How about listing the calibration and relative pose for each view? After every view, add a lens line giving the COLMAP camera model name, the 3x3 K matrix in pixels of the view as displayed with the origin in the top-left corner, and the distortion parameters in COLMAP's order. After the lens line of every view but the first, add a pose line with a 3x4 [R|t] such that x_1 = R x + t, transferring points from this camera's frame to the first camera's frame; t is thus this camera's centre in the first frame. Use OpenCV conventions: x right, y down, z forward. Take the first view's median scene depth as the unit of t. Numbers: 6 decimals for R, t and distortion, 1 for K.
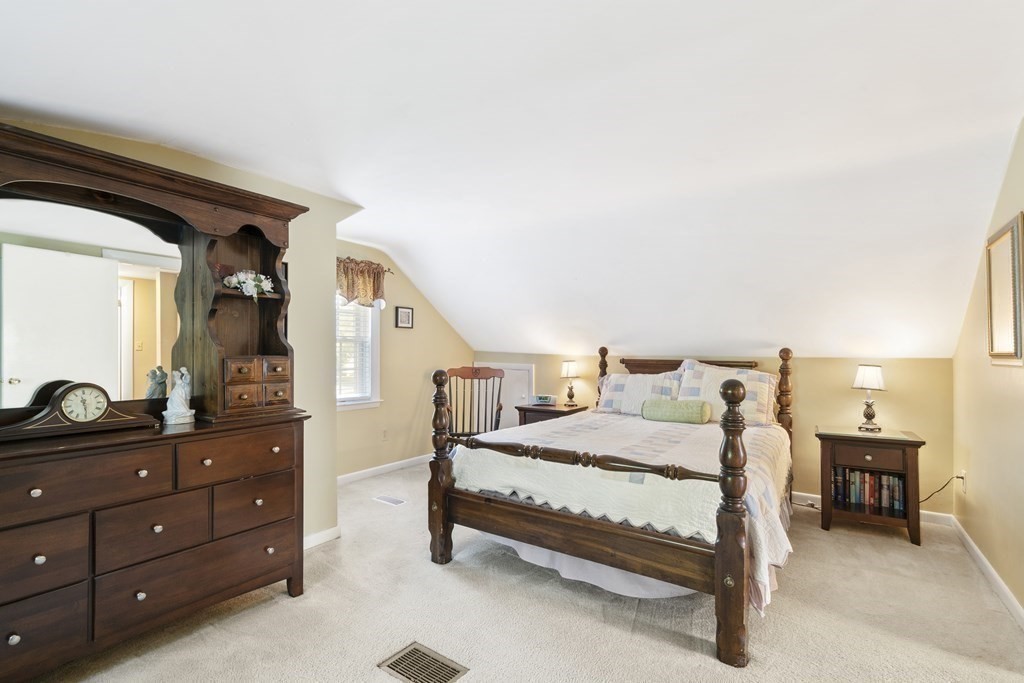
lens RADIAL K [[486.5, 0, 512.9], [0, 486.5, 341.7], [0, 0, 1]] dist [-0.005602, -0.000180]
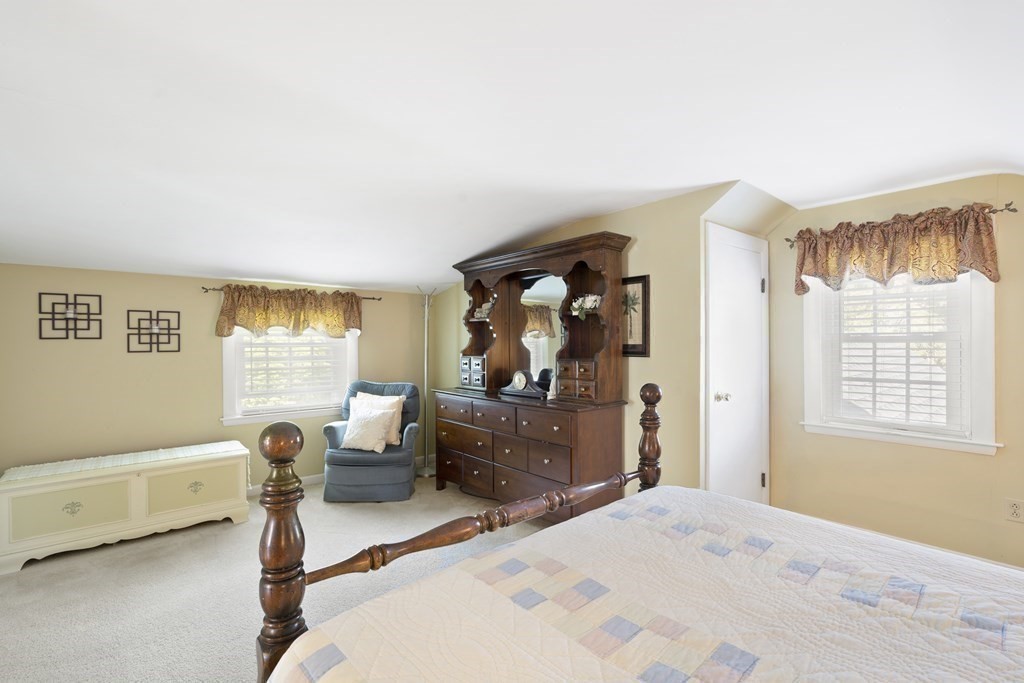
lens RADIAL K [[486.5, 0, 512.9], [0, 486.5, 341.7], [0, 0, 1]] dist [-0.005602, -0.000180]
pose [[-0.285718, 0.004626, -0.958303, 0.684467], [0.025636, 0.999667, -0.002818, -0.017033], [0.957971, -0.025372, -0.285741, 1.031367]]
